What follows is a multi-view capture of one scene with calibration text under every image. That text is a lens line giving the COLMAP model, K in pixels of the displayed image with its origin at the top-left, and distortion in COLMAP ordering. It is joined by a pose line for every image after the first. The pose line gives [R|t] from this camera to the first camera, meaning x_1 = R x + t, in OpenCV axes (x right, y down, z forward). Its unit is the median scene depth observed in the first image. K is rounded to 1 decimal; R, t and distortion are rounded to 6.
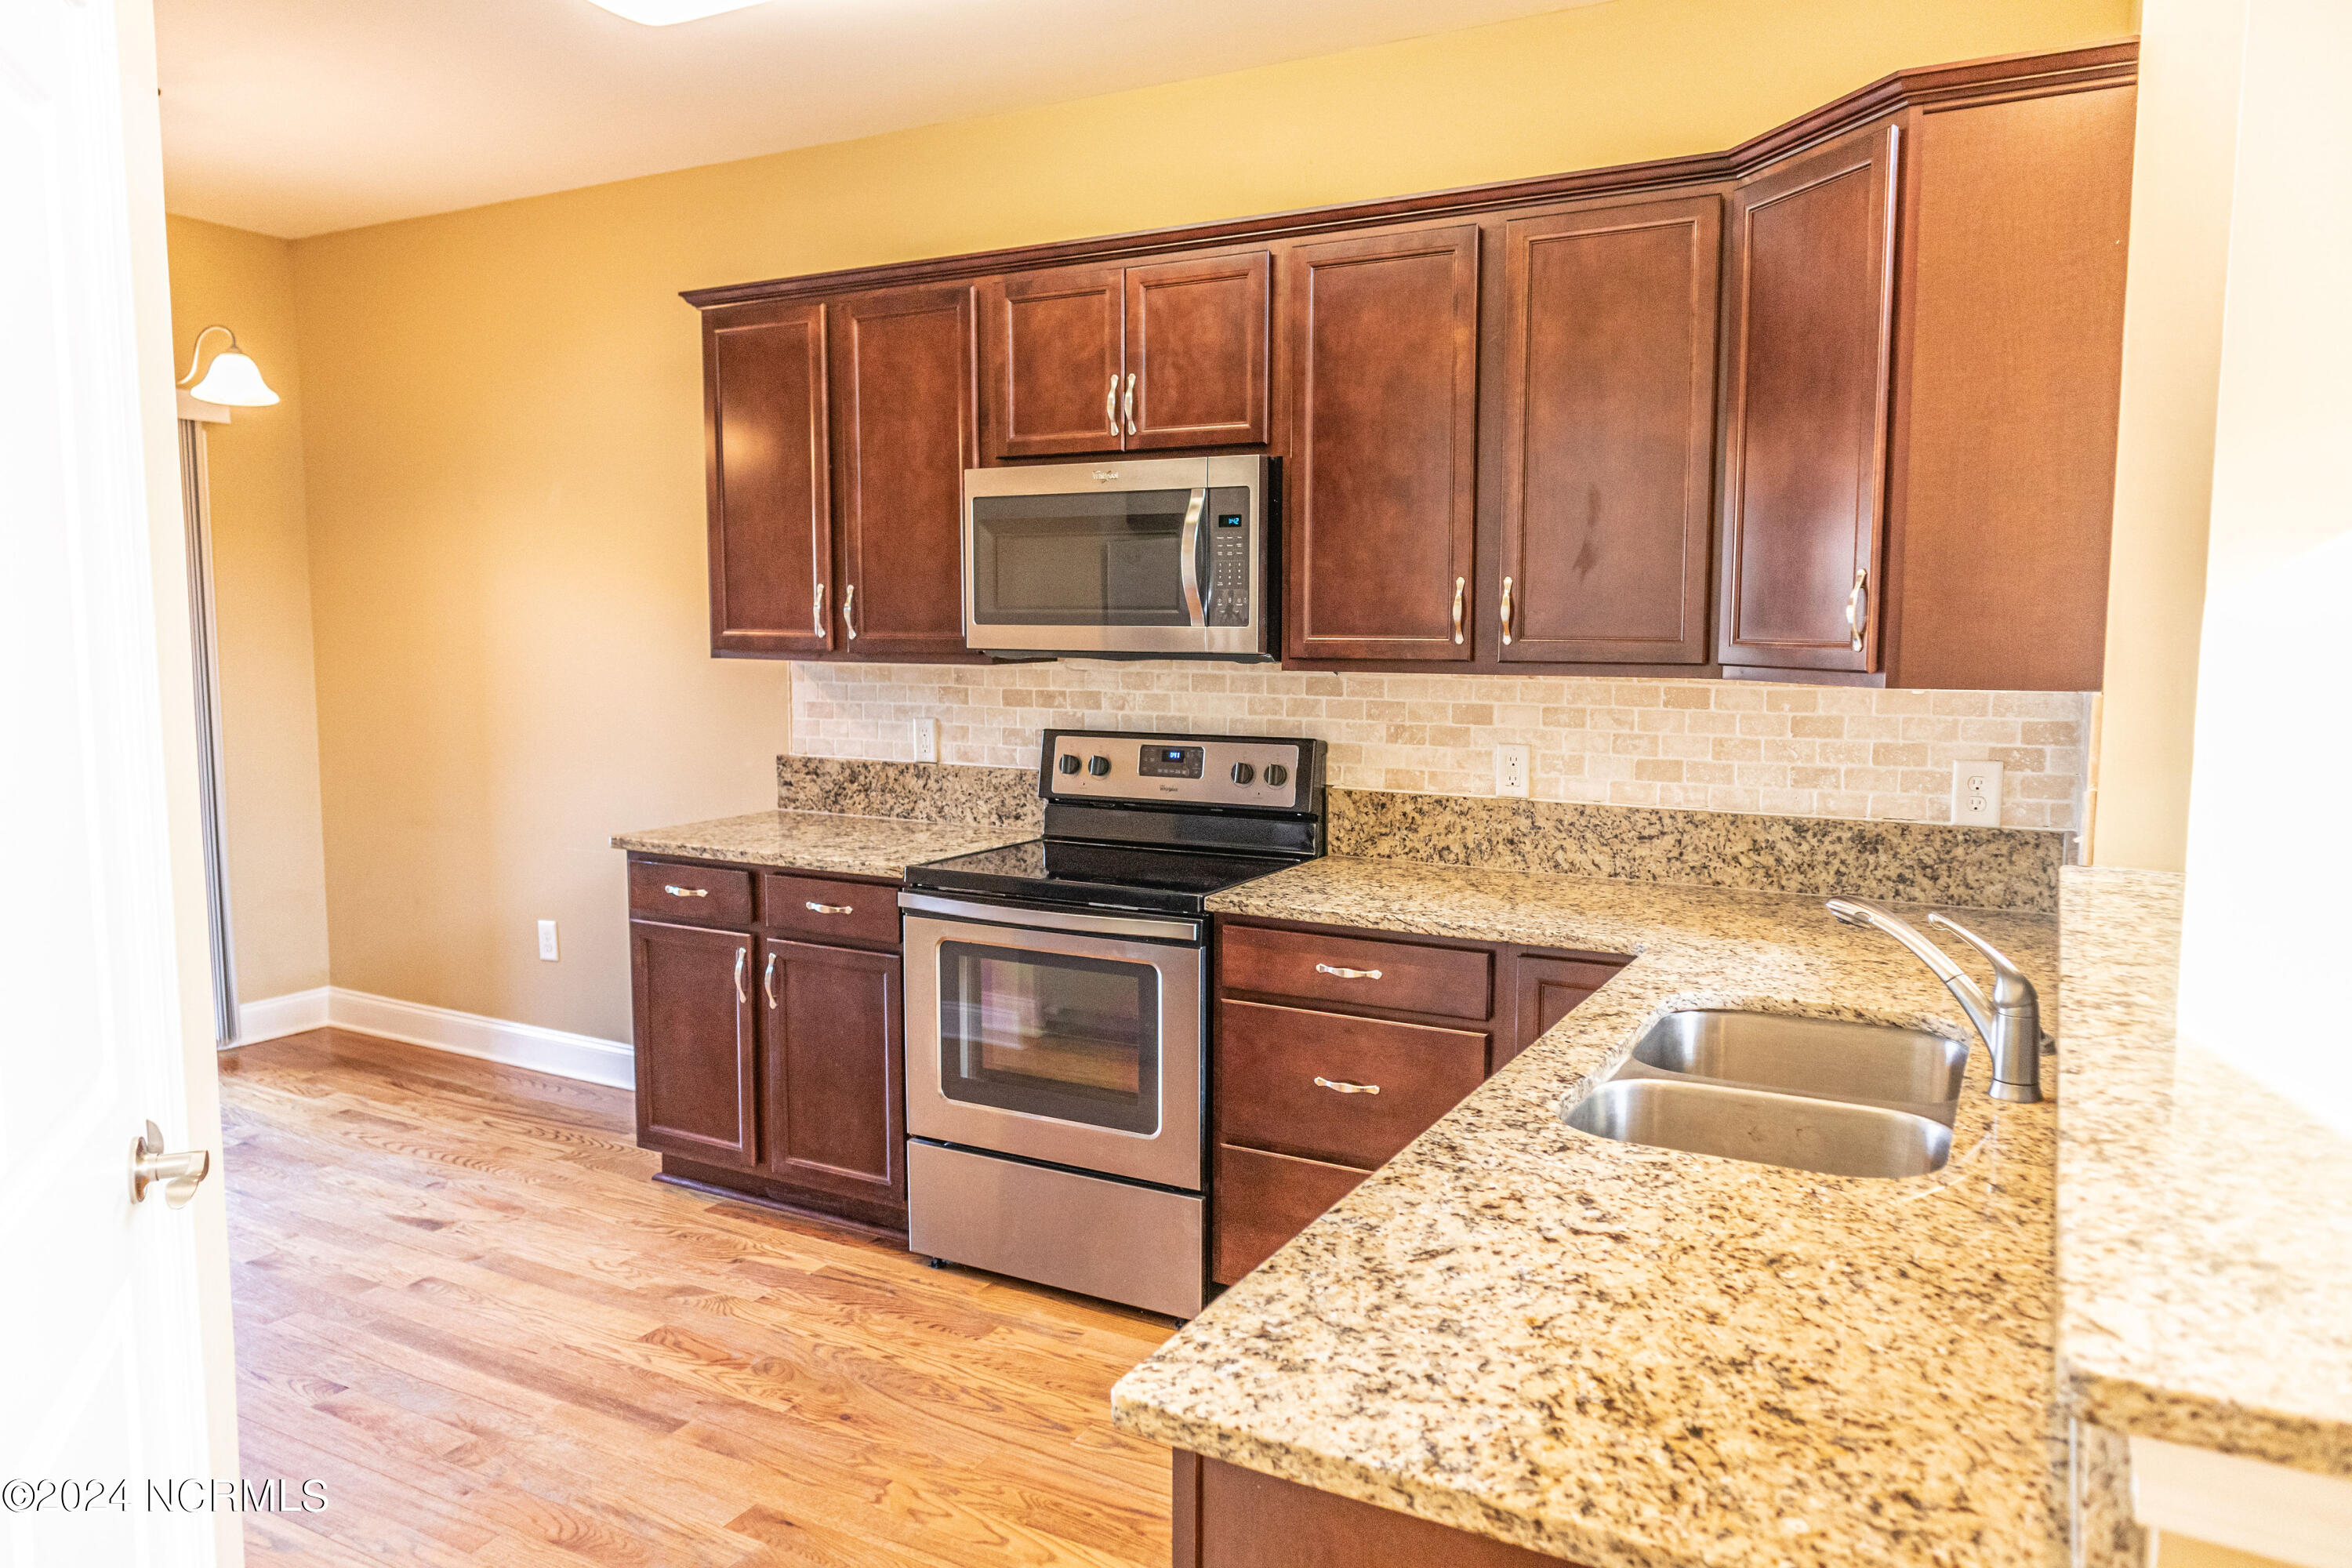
lens RADIAL K [[1596.0, 0, 1179.8], [0, 1596.0, 775.8], [0, 0, 1]] dist [0.004644, 0.002139]
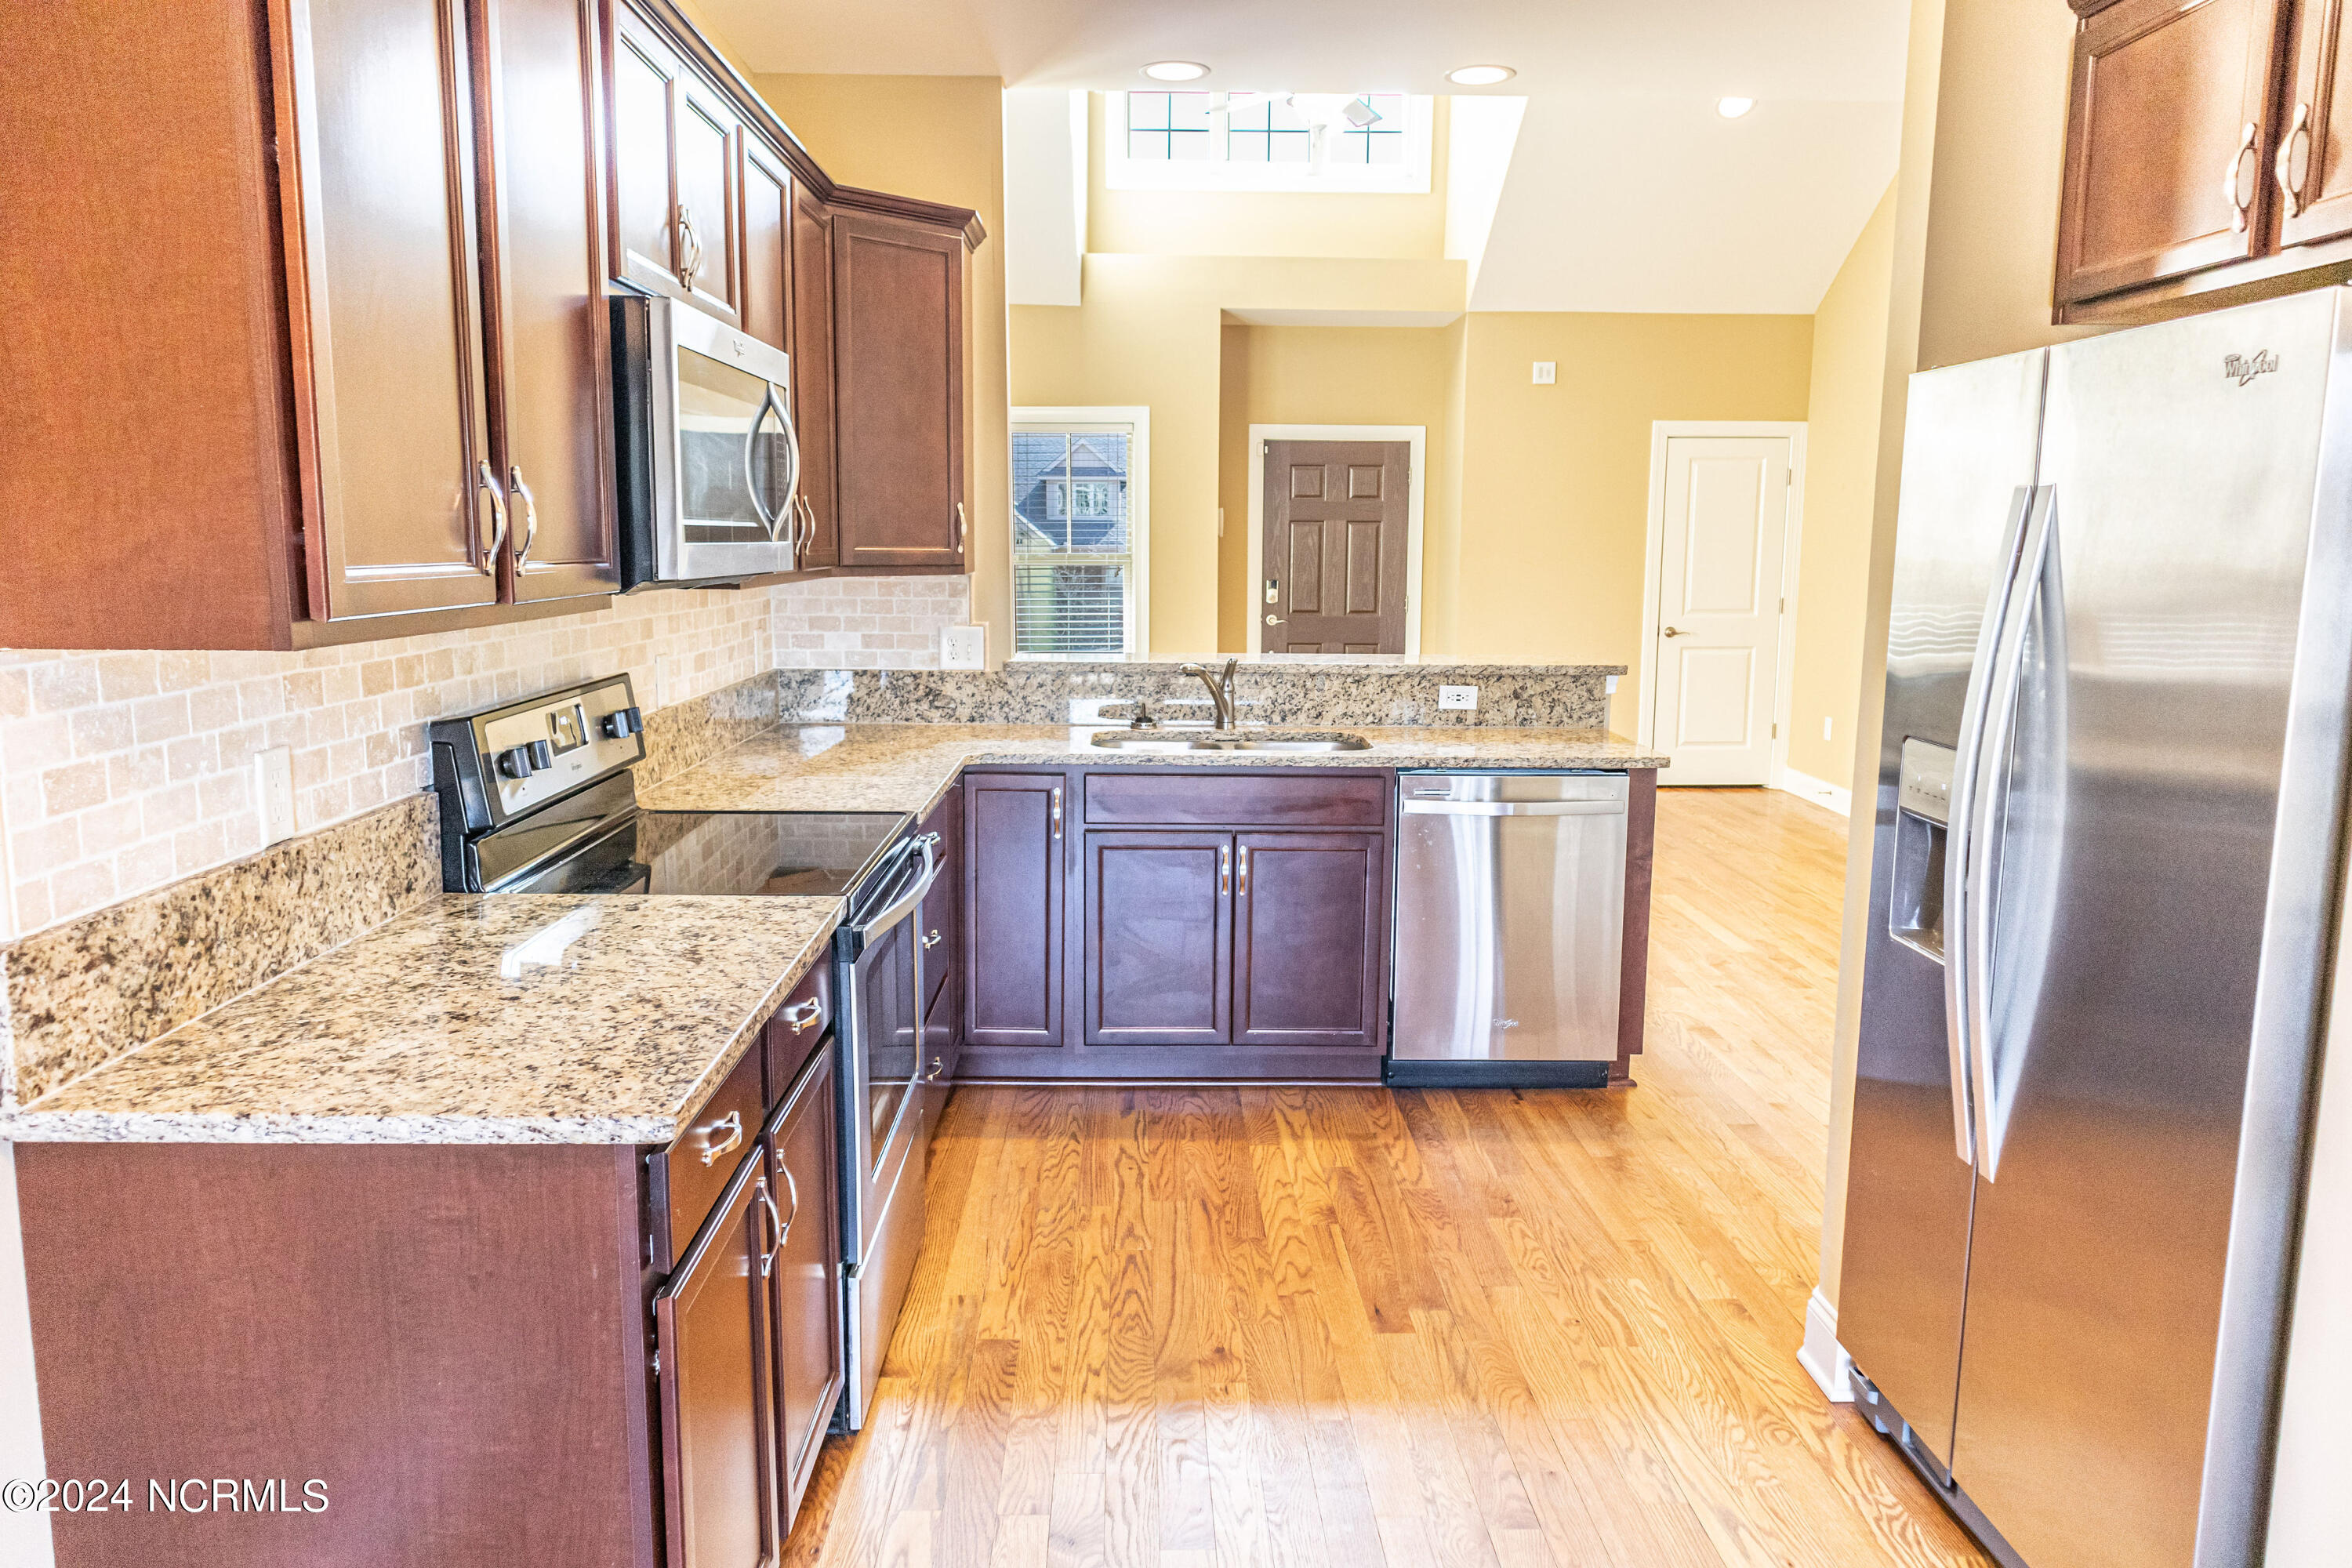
lens RADIAL K [[1596.0, 0, 1176.0], [0, 1596.0, 773.8], [0, 0, 1]] dist [0.004644, 0.002139]
pose [[-0.501066, -0.132037, 0.855277, -0.862191], [0.081756, 0.976650, 0.198672, -0.124992], [-0.861538, 0.169472, -0.478572, 1.246168]]
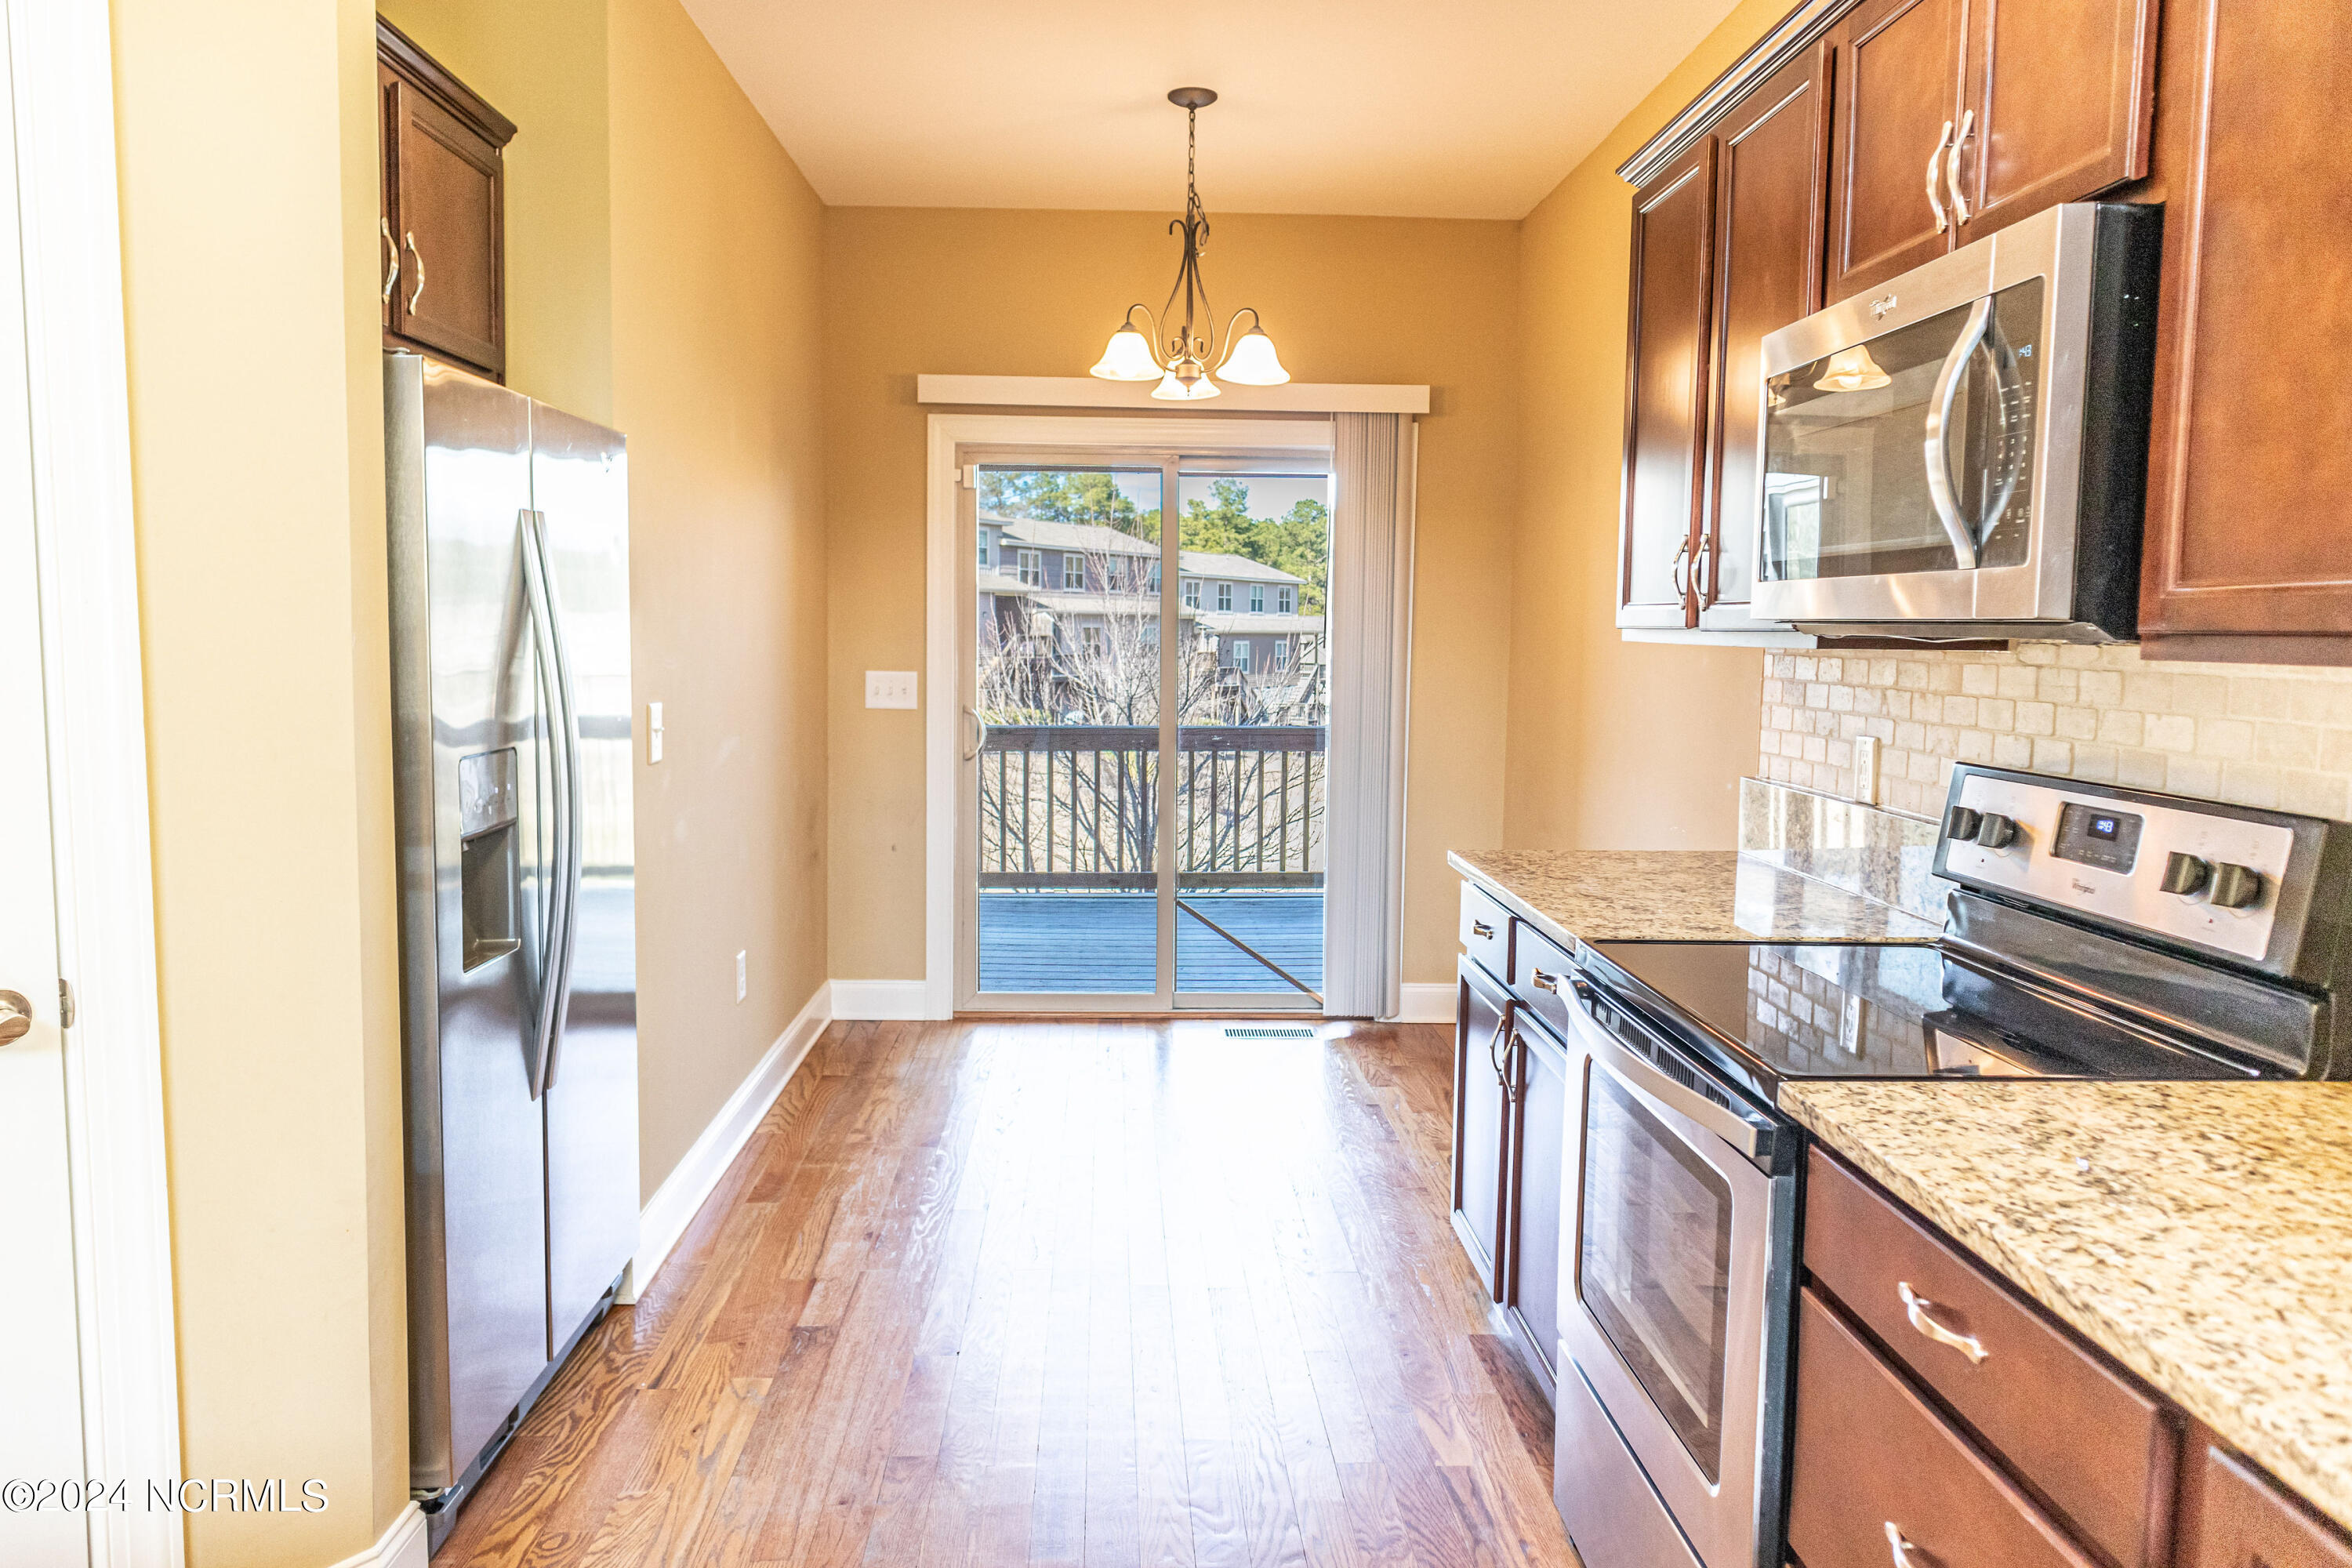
lens RADIAL K [[1596.0, 0, 1174.8], [0, 1596.0, 787.2], [0, 0, 1]] dist [0.004644, 0.002139]
pose [[0.515015, 0.086900, -0.852765, 0.297142], [-0.095266, 0.994487, 0.043808, -0.020301], [0.851871, 0.058678, 0.520455, 0.473731]]
